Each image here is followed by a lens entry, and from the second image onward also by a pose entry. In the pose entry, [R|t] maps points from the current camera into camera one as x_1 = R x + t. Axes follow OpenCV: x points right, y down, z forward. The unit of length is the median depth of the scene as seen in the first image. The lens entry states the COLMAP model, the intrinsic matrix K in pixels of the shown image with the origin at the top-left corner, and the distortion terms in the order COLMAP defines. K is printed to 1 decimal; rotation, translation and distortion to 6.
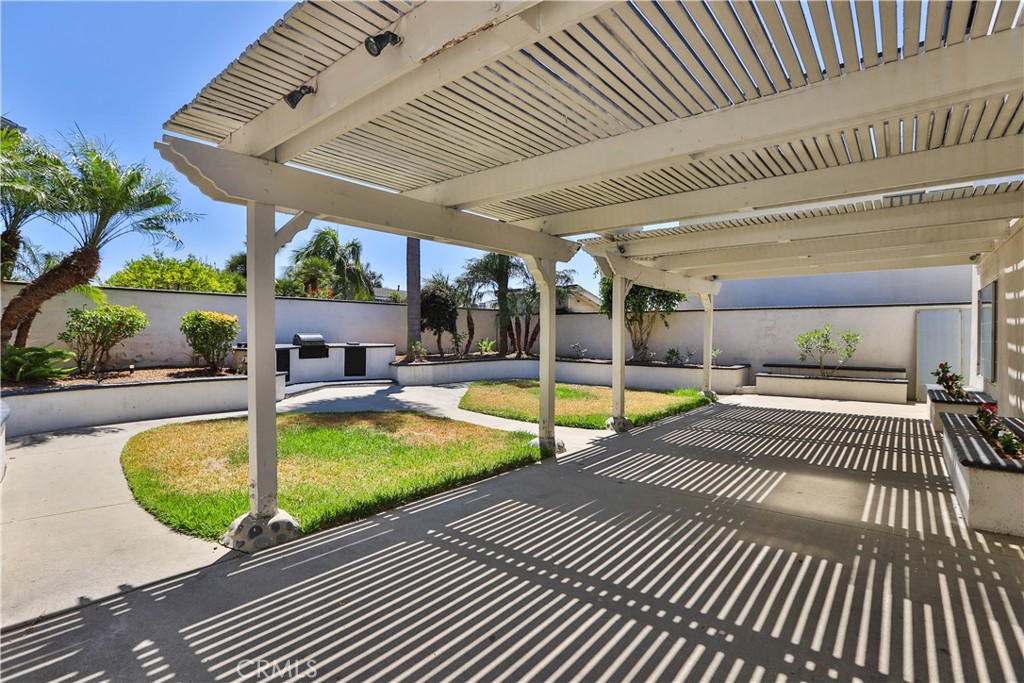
lens RADIAL K [[496.0, 0, 512.0], [0, 496.0, 341.5], [0, 0, 1]] dist [-0.055741, 0.022791]
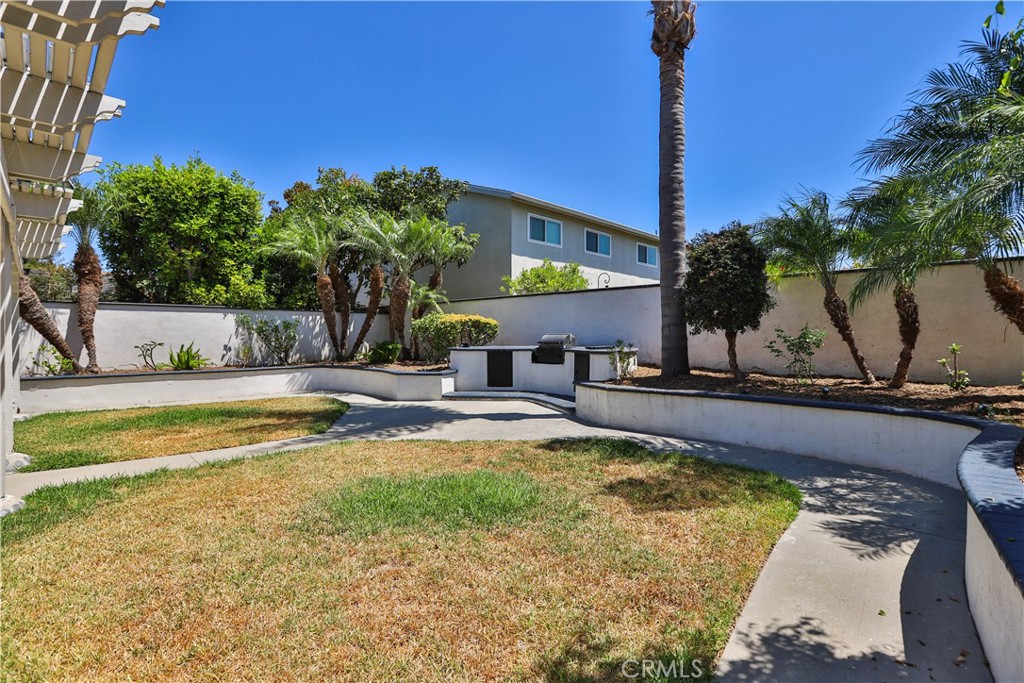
lens RADIAL K [[496.0, 0, 512.0], [0, 496.0, 341.5], [0, 0, 1]] dist [-0.055741, 0.022791]
pose [[-0.099741, 0.005607, -0.994998, 0.389162], [-0.018634, 0.999798, 0.007502, -0.007358], [0.994839, 0.019289, -0.099616, 0.964227]]
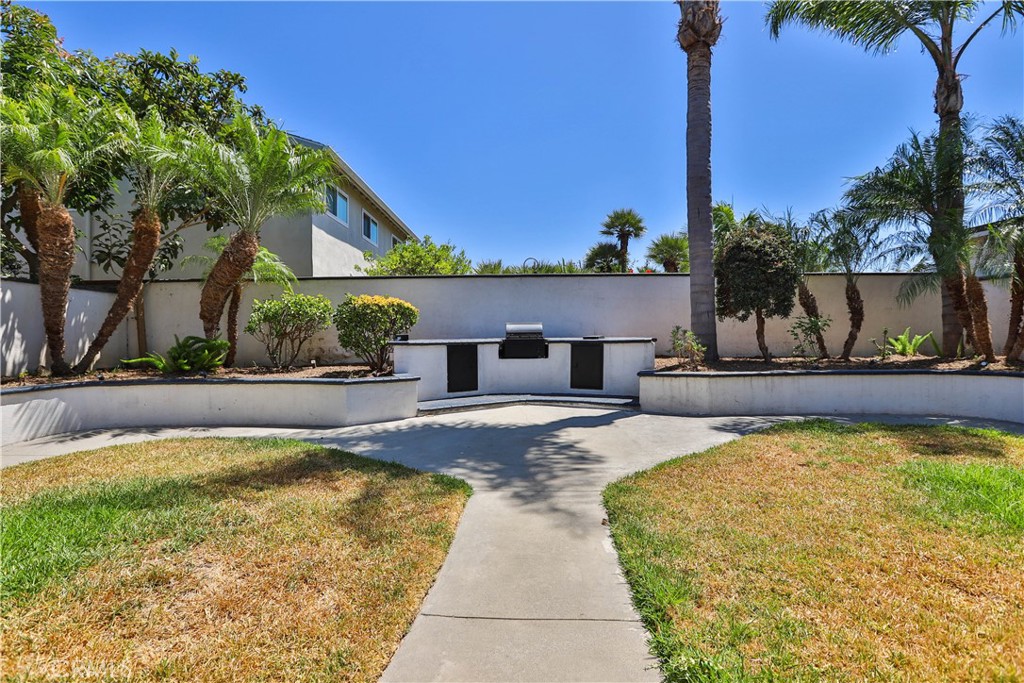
lens RADIAL K [[496.0, 0, 512.0], [0, 496.0, 341.5], [0, 0, 1]] dist [-0.055741, 0.022791]
pose [[0.620325, -0.006214, -0.784320, 0.115132], [-0.002251, 0.999950, -0.009703, 0.016288], [0.784342, 0.007785, 0.620280, 0.532566]]
